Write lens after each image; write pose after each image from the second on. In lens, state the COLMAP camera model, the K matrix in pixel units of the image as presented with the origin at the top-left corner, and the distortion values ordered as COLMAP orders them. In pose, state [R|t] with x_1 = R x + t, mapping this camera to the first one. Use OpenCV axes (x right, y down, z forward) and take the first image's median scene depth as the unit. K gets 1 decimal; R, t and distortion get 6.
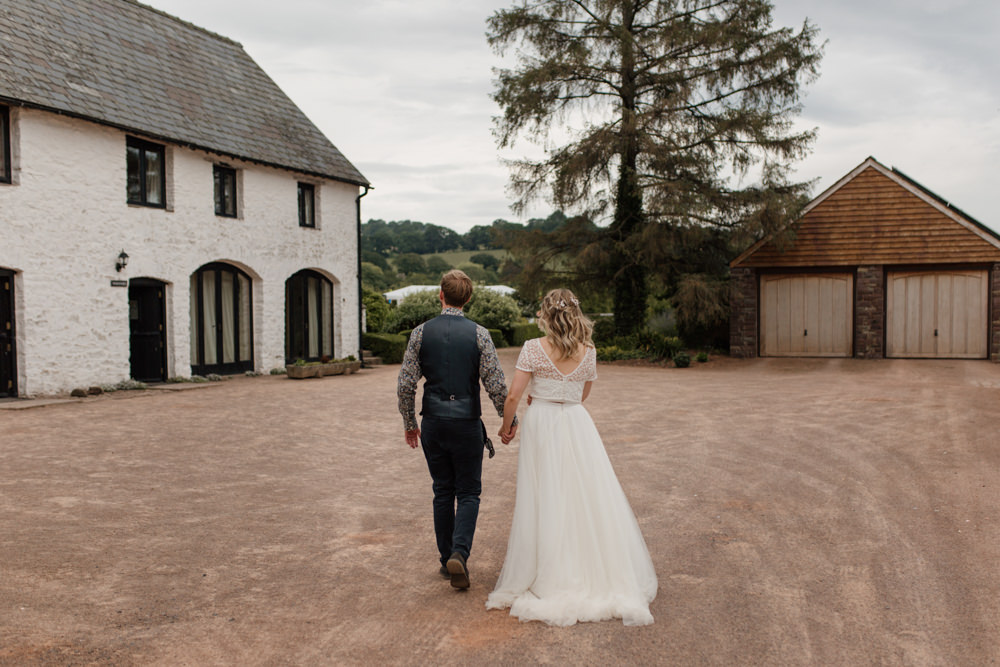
lens RADIAL K [[999.7, 0, 503.7], [0, 999.7, 394.0], [0, 0, 1]] dist [0.058987, -0.008824]
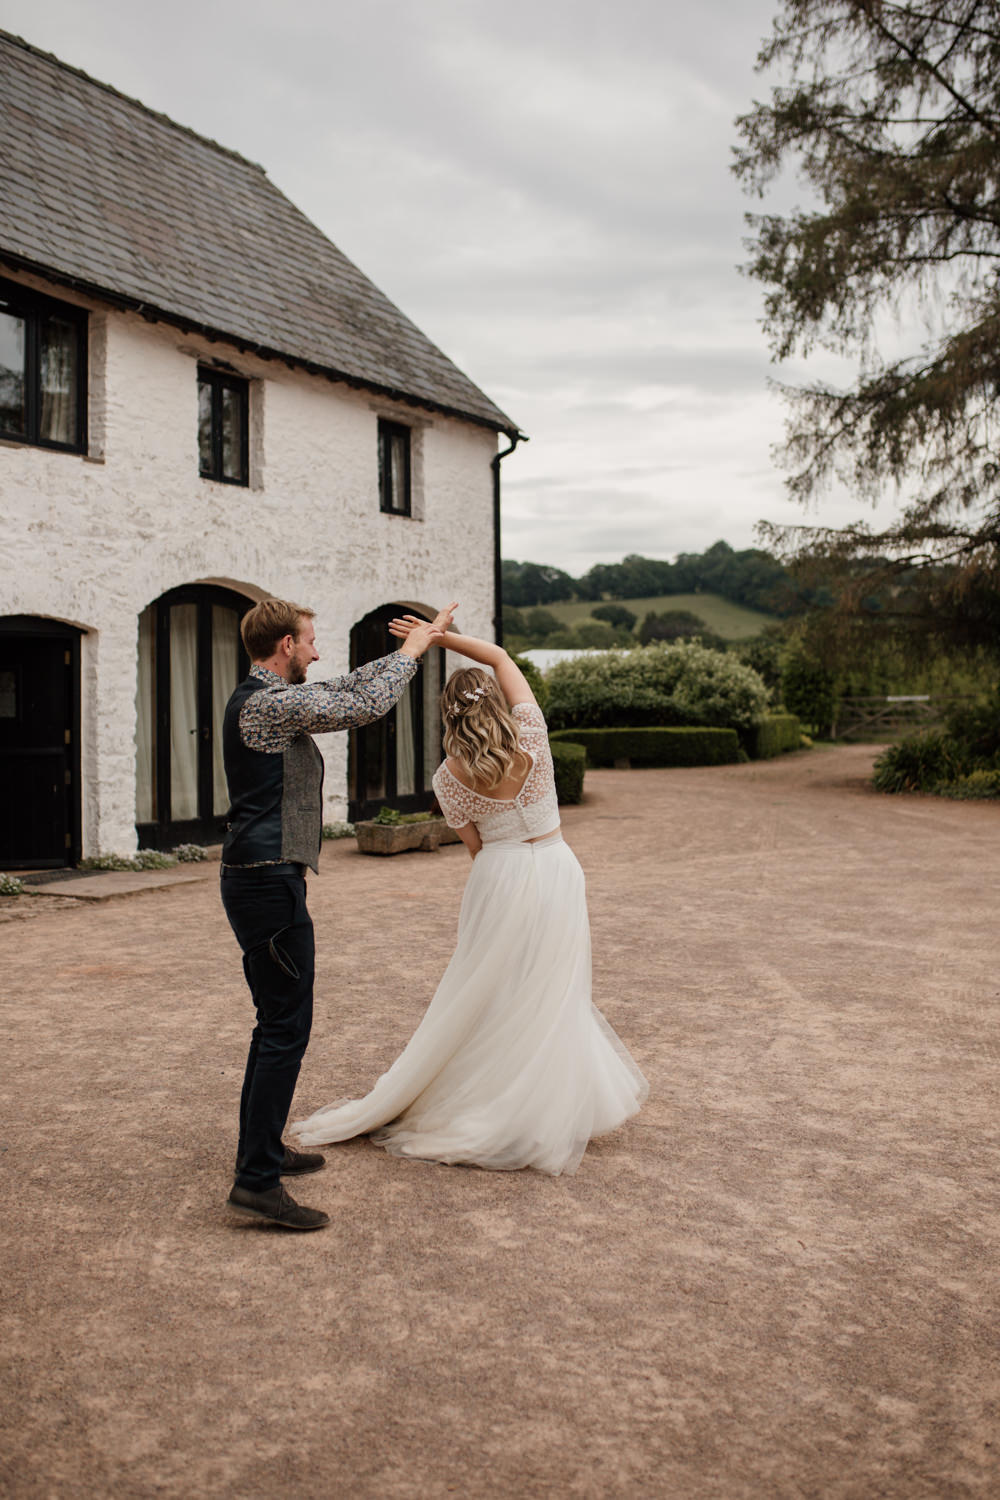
lens RADIAL K [[1537.2, 0, 498.1], [0, 1537.2, 747.3], [0, 0, 1]] dist [0.008950, 0.013423]
pose [[0.995504, 0.000284, -0.094723, -0.084530], [-0.004787, 0.998869, -0.047311, -0.026782], [0.094603, 0.047552, 0.994379, 0.315721]]
